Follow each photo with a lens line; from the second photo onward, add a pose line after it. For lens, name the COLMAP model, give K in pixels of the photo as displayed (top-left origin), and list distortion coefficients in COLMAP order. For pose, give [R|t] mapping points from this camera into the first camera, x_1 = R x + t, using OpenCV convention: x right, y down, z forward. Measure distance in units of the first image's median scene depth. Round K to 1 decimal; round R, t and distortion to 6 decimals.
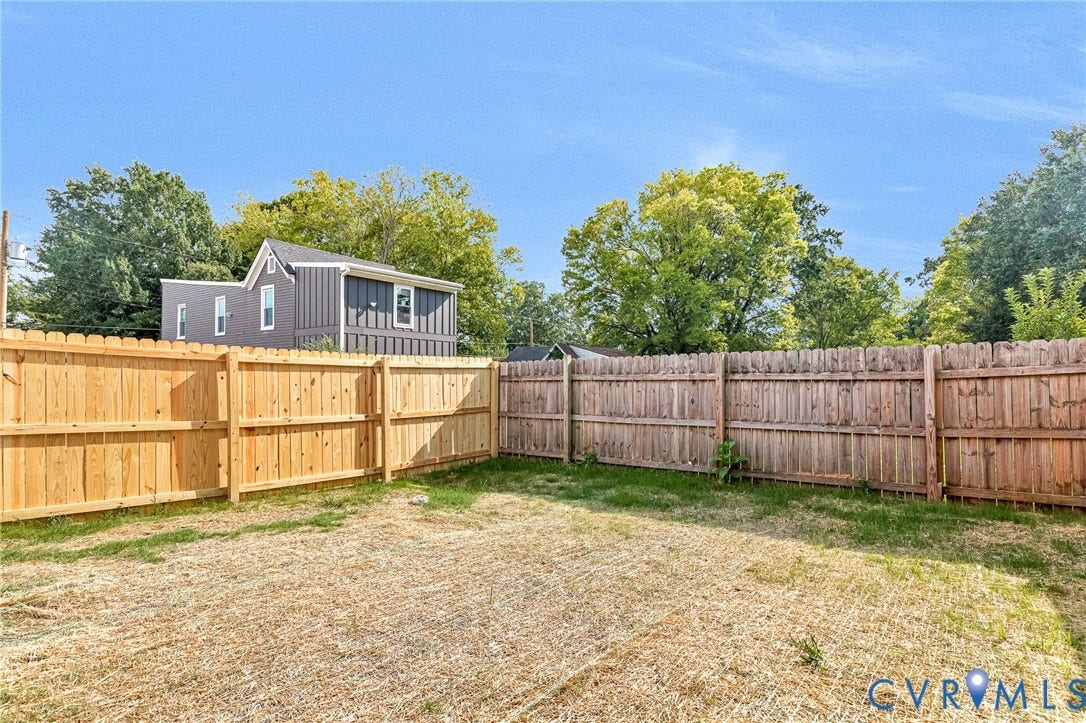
lens RADIAL K [[558.0, 0, 544.6], [0, 558.0, 380.6], [0, 0, 1]] dist [0.011314, -0.000350]
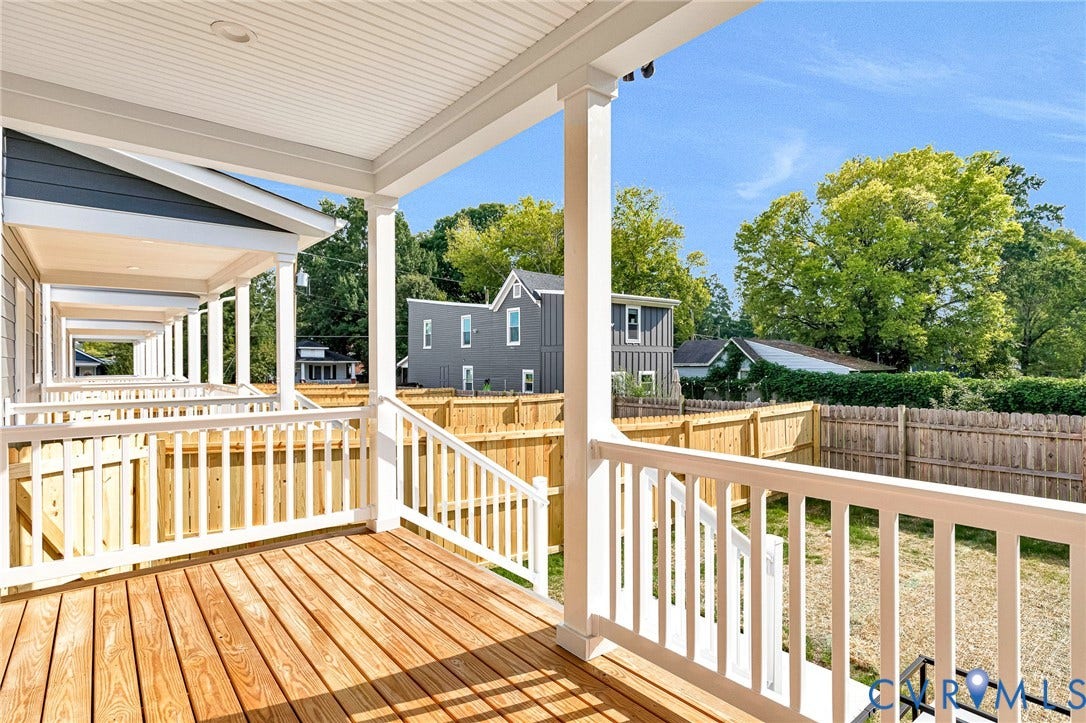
lens RADIAL K [[548.3, 0, 543.0], [0, 548.3, 361.5], [0, 0, 1]] dist [0.002398, 0.001029]
pose [[0.971497, -0.008931, -0.236883, -0.156723], [0.008851, 0.999960, -0.001402, -0.053618], [0.236886, -0.000734, 0.971537, -0.115161]]
